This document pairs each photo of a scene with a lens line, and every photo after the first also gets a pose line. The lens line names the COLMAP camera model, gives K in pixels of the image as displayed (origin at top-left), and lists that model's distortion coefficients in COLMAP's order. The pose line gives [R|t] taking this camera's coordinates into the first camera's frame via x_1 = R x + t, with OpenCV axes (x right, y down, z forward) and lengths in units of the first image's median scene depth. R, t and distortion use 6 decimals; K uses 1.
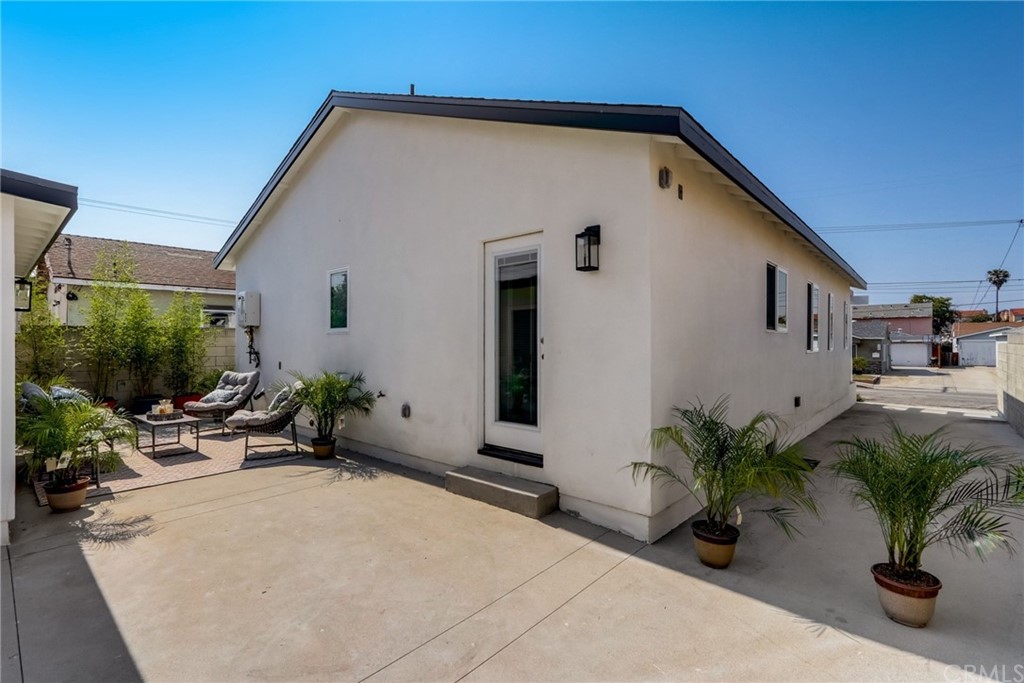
lens RADIAL K [[475.6, 0, 509.0], [0, 475.6, 345.4], [0, 0, 1]] dist [-0.015053, 0.000408]
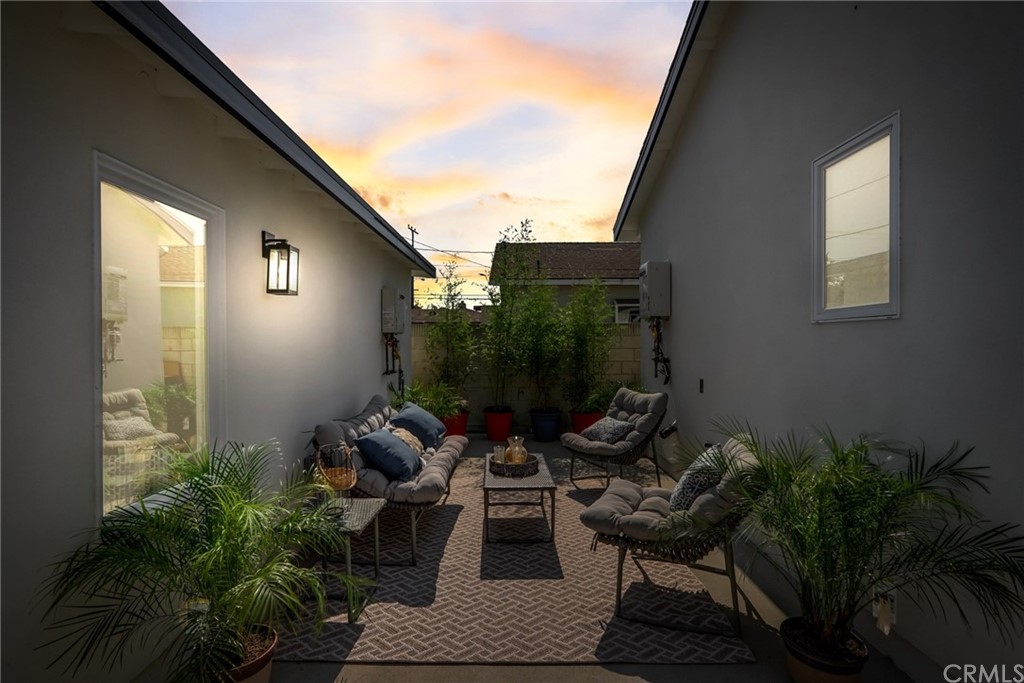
lens RADIAL K [[475.6, 0, 514.5], [0, 475.6, 342.6], [0, 0, 1]] dist [-0.015053, 0.000408]
pose [[0.668582, -0.001405, -0.743638, -0.218543], [-0.001413, 0.999994, -0.003161, -0.005202], [0.743637, 0.003164, 0.668576, 0.469925]]
